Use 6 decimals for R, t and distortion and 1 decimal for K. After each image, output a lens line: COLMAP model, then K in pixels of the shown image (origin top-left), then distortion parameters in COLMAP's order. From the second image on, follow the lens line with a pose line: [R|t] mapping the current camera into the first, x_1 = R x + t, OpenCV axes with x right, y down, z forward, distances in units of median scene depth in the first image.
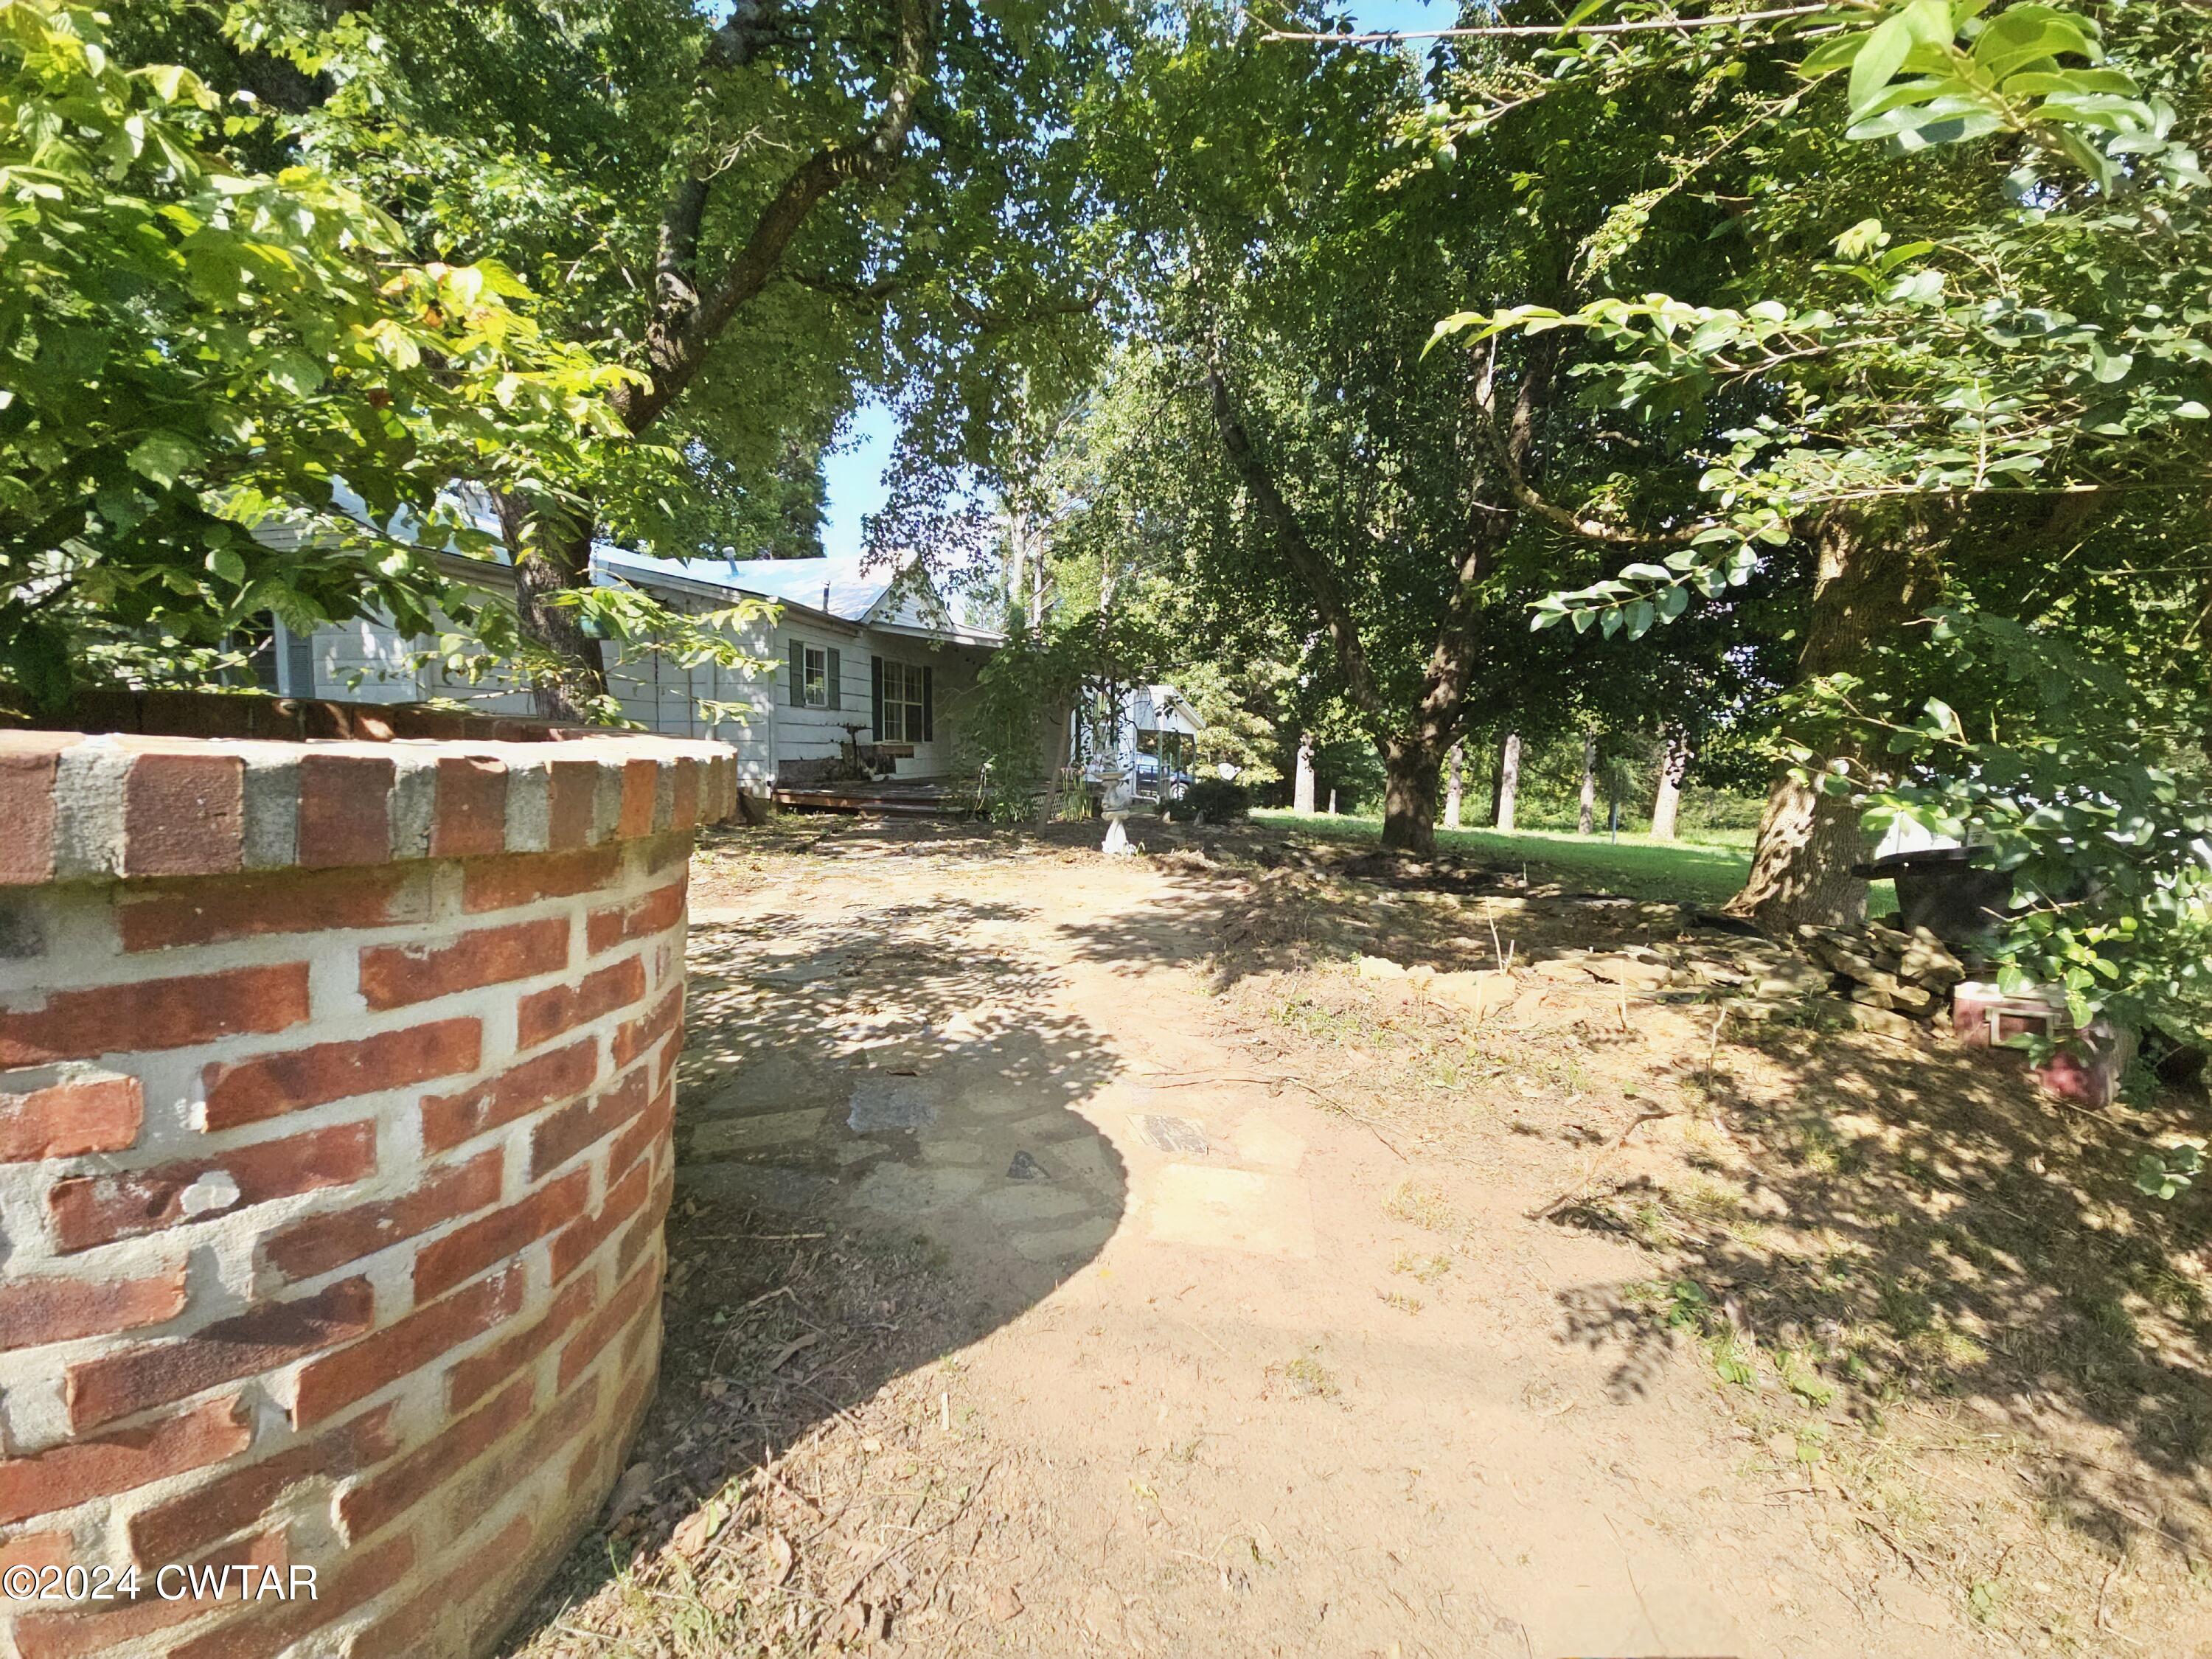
lens RADIAL K [[897.5, 0, 1102.2], [0, 897.5, 826.4], [0, 0, 1]] dist [0.000411, -0.000343]
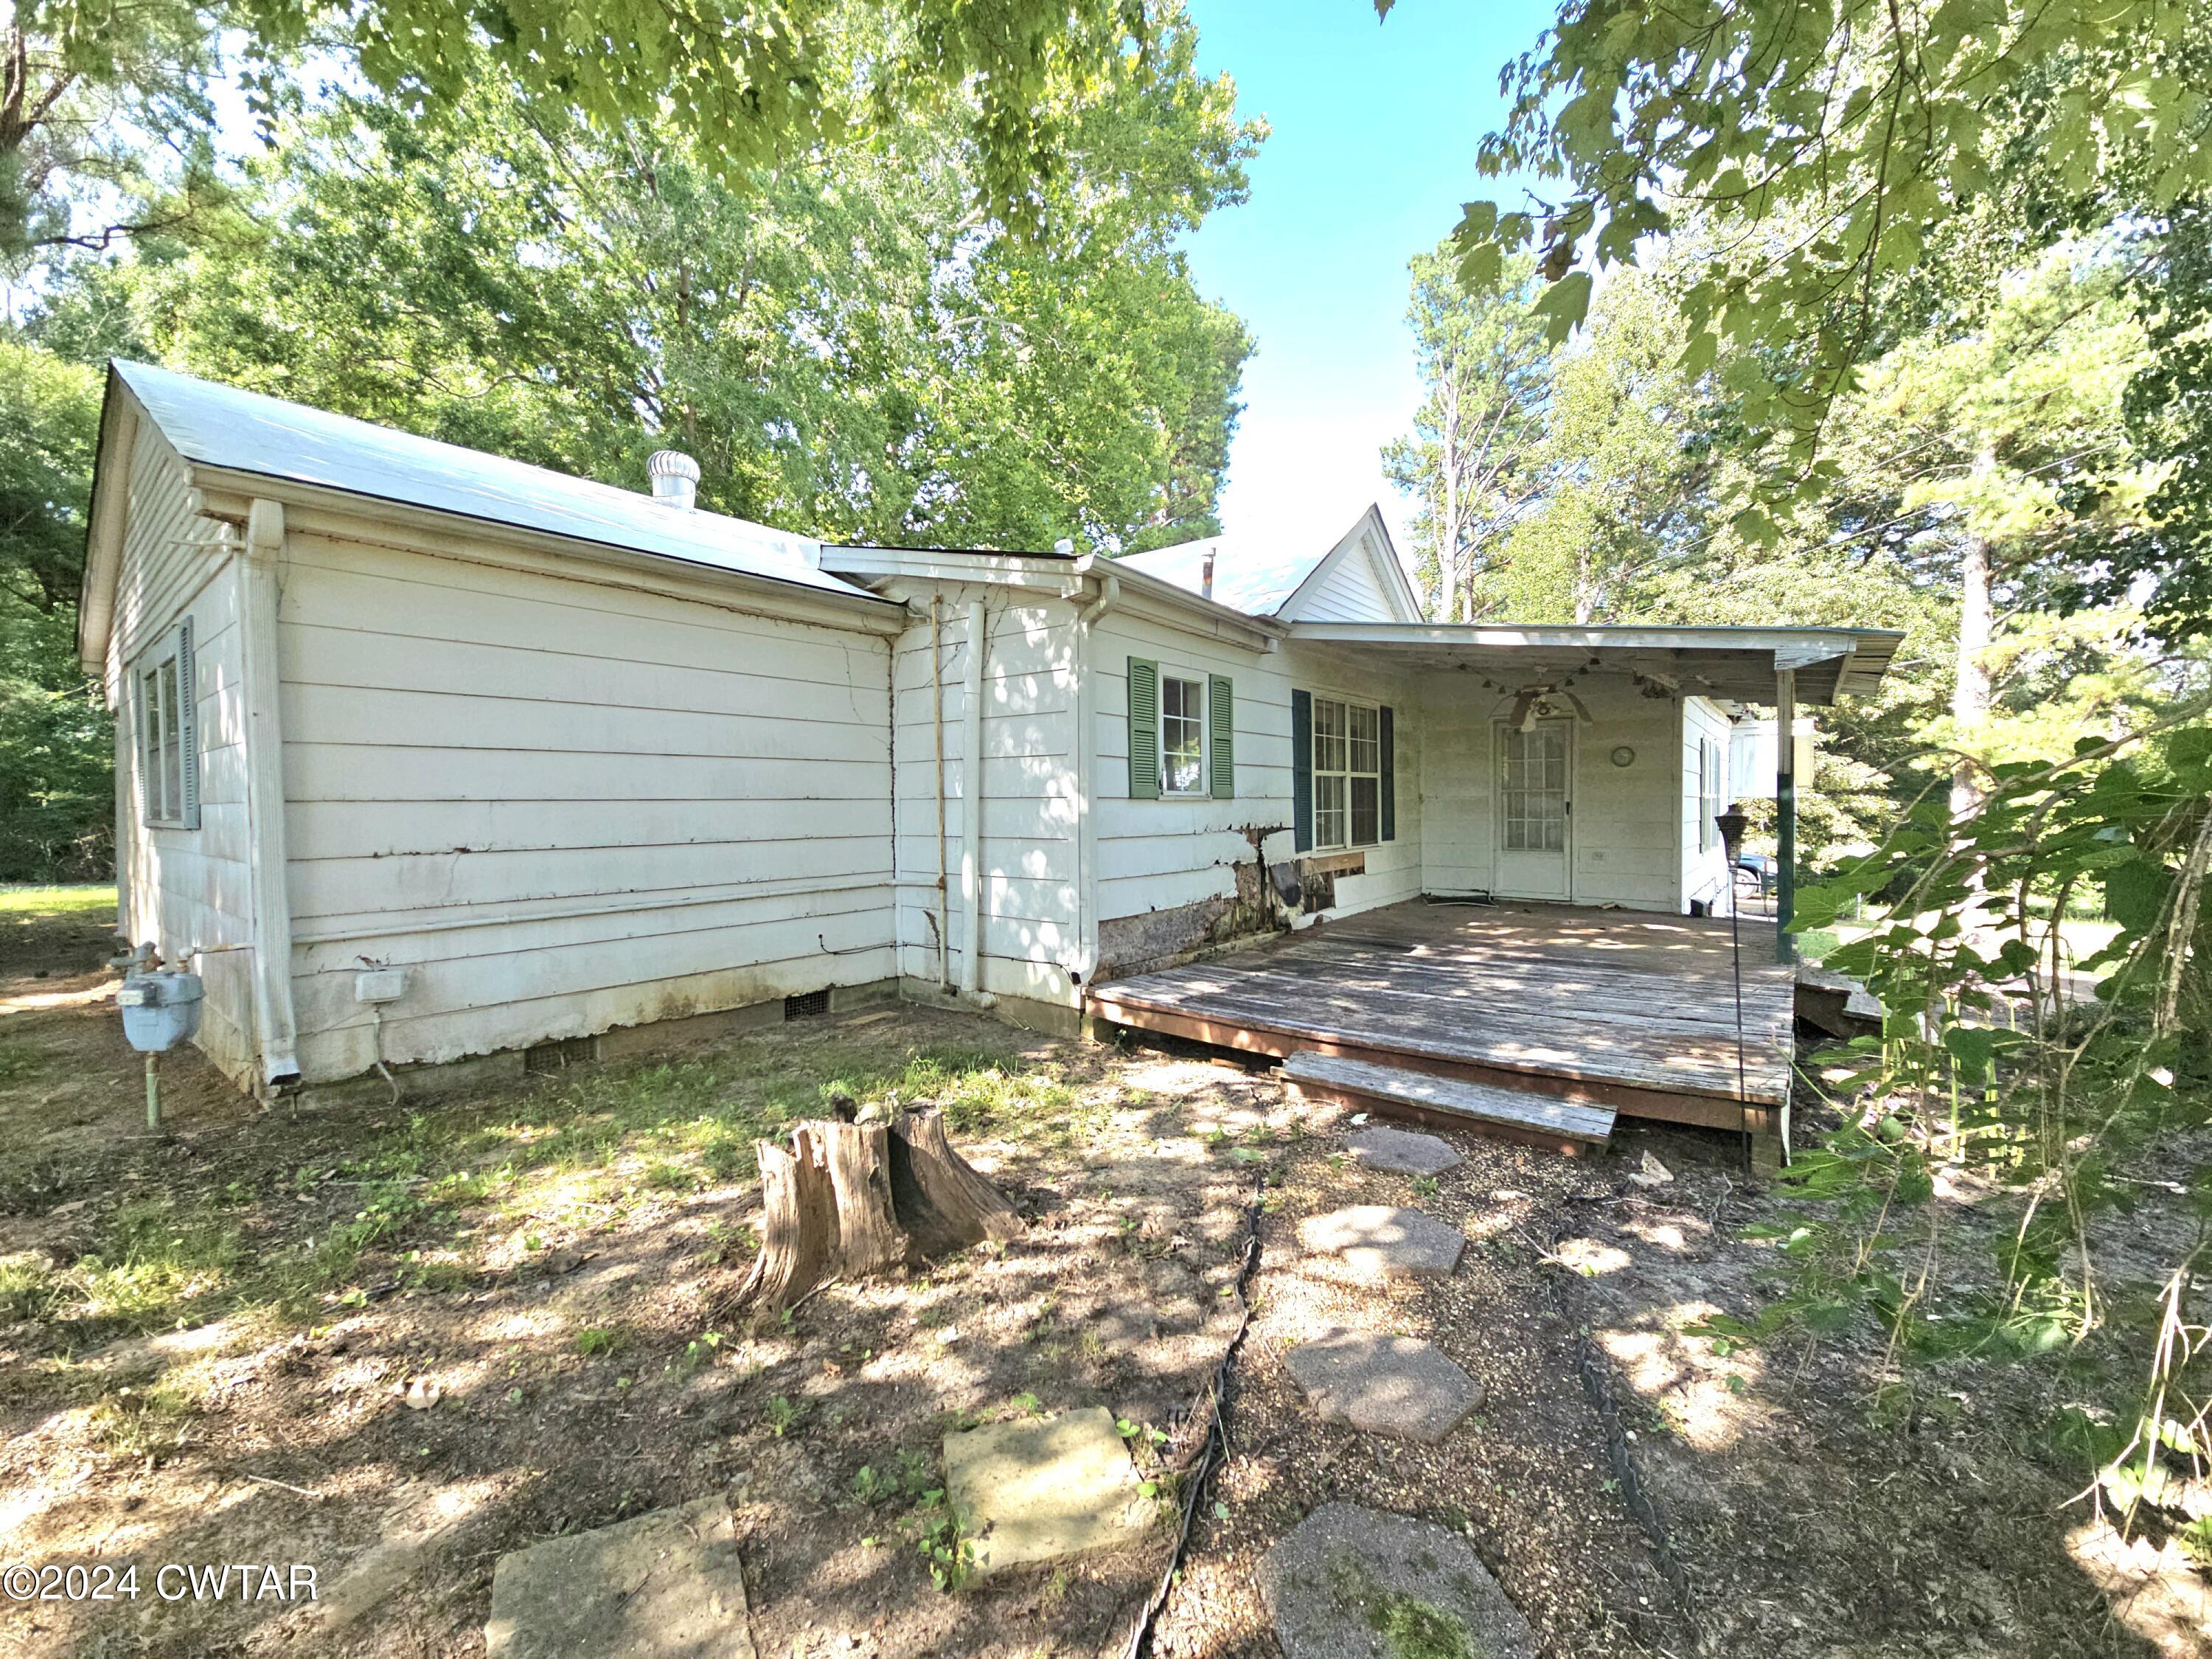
lens RADIAL K [[897.5, 0, 1102.2], [0, 897.5, 826.4], [0, 0, 1]] dist [0.000411, -0.000343]
pose [[0.908475, -0.013583, -0.417719, -0.149596], [-0.012967, 0.998075, -0.060654, -0.082407], [0.417739, 0.060519, 0.906549, 0.517133]]
